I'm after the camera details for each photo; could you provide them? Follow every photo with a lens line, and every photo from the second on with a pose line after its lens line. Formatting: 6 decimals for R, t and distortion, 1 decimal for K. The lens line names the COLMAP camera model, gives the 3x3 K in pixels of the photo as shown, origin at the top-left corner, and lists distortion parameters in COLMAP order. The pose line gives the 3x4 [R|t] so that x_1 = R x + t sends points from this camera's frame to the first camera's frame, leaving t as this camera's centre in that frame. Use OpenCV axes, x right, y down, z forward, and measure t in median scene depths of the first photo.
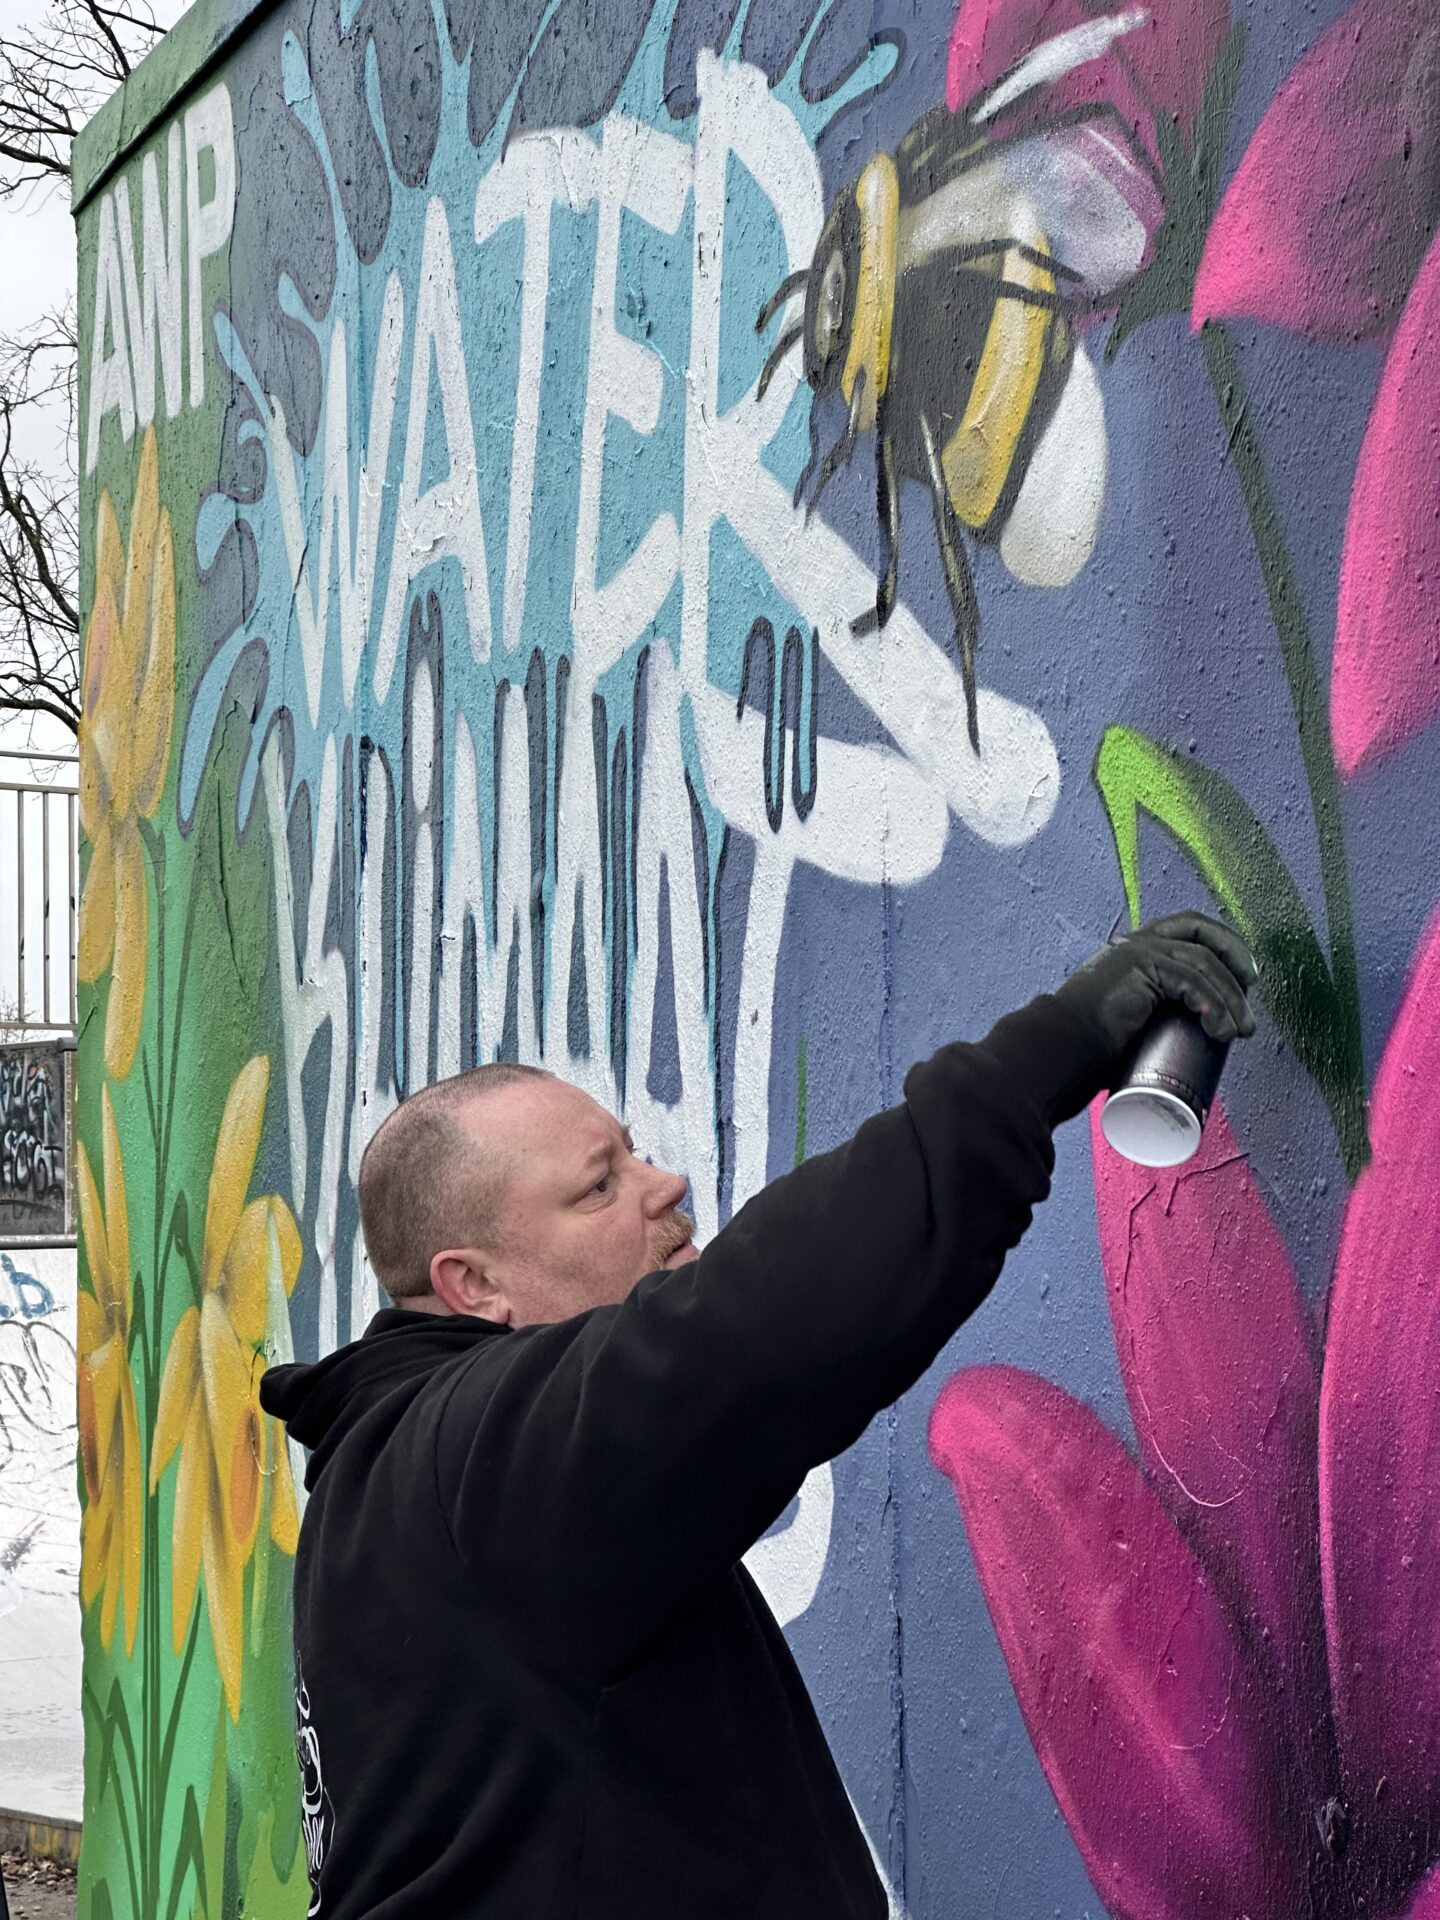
lens RADIAL K [[4264.4, 0, 720.0], [0, 4264.4, 960.0], [0, 0, 1]] dist [-0.026459, 3.954865]
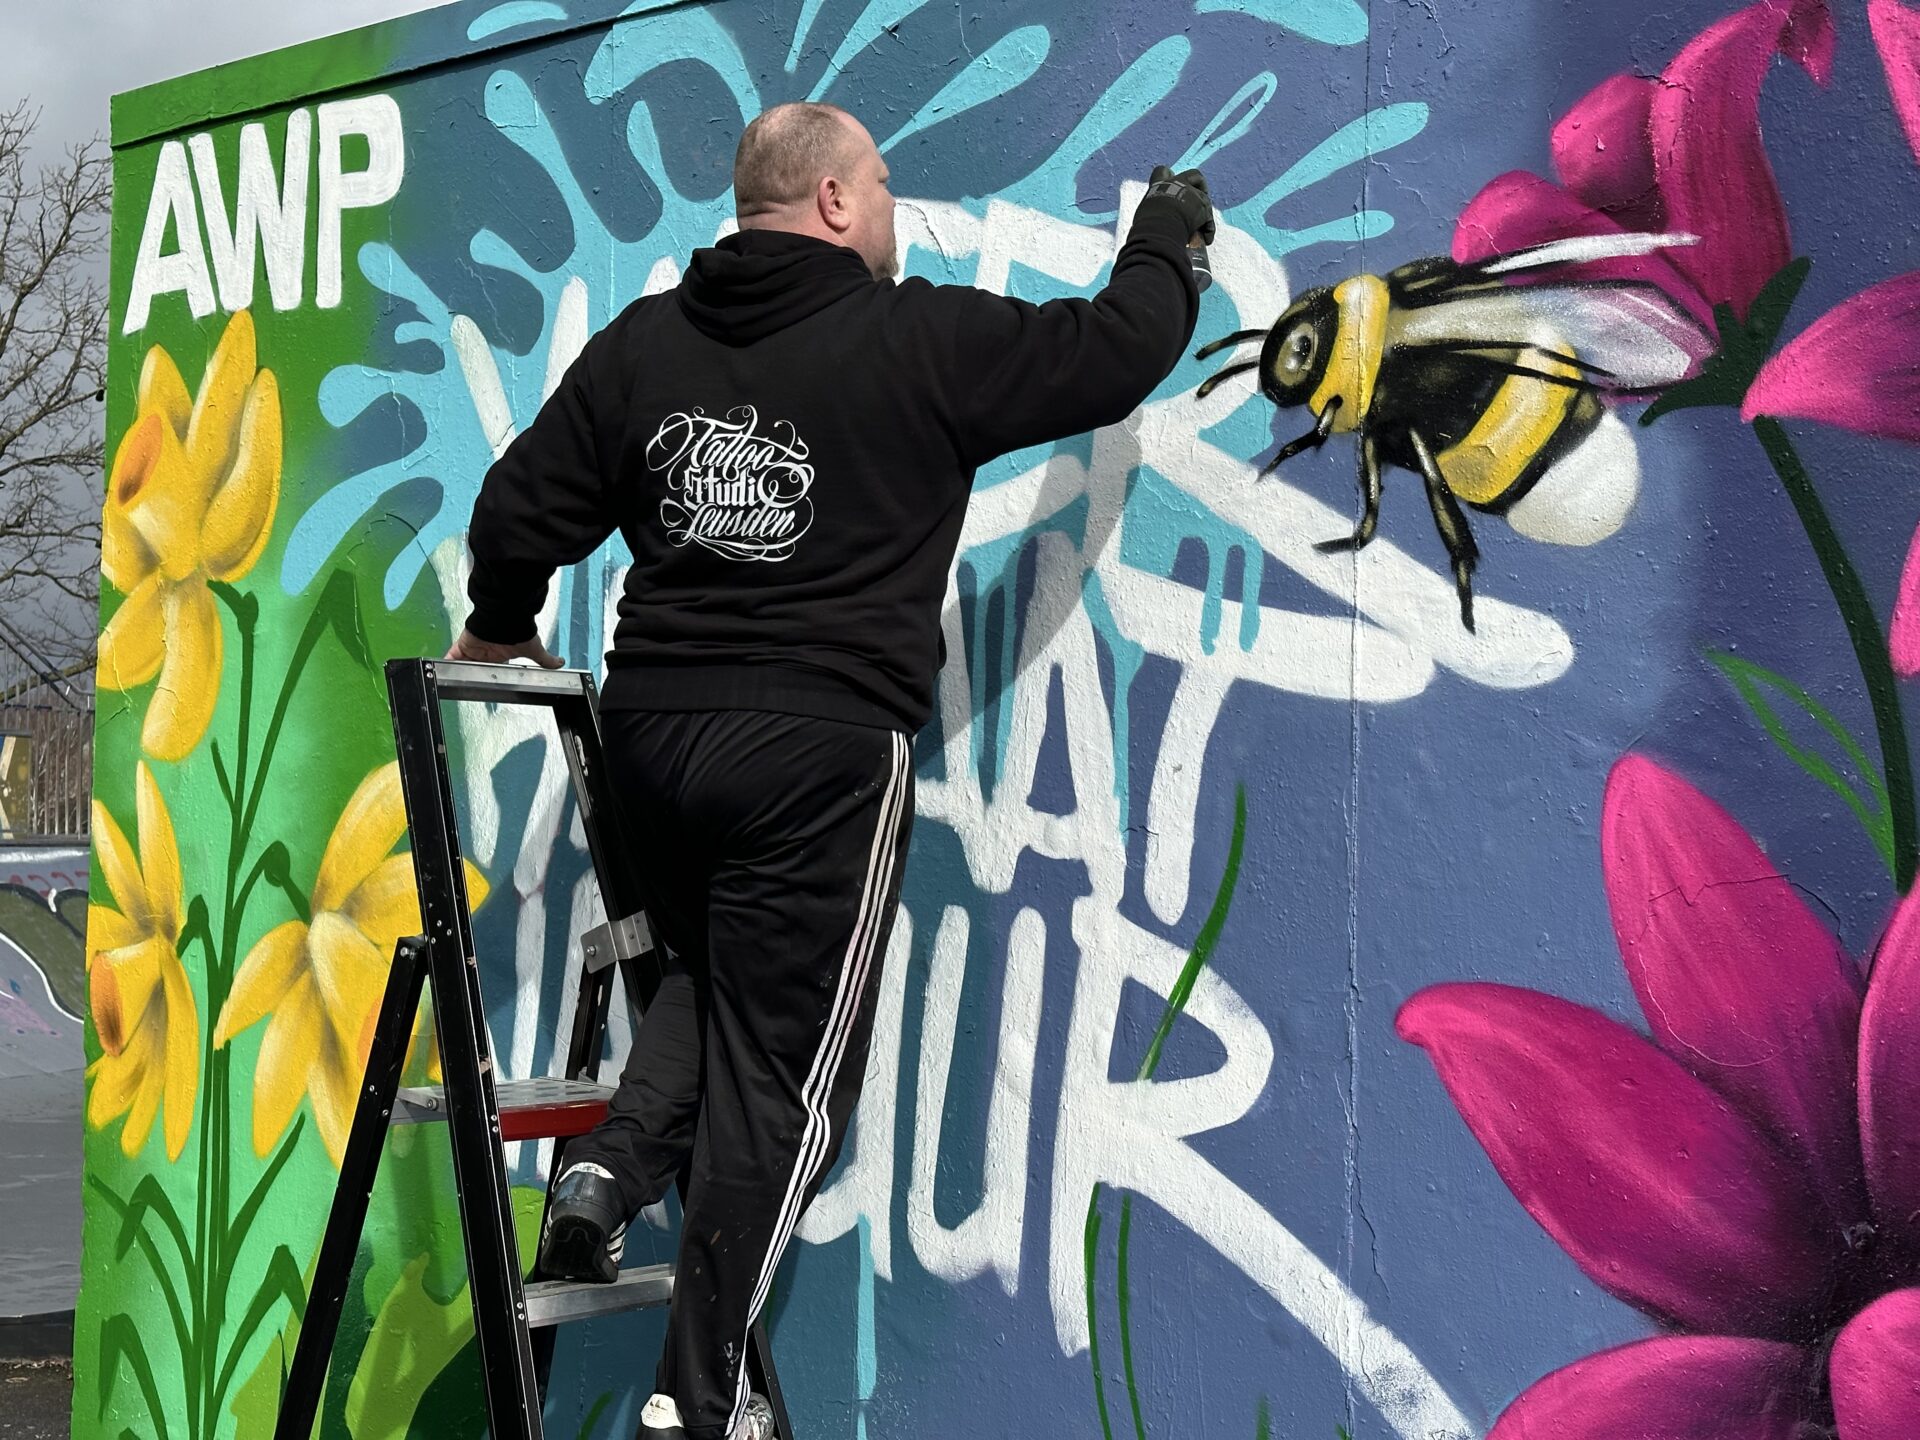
lens RADIAL K [[2649.0, 0, 965.8], [0, 2649.0, 723.5], [0, 0, 1]] dist [0.144210, -0.111705]
pose [[0.863320, 0.046147, 0.502542, -0.509147], [-0.054881, 0.998490, 0.002593, -0.002040], [-0.501664, -0.029819, 0.864549, 0.122415]]
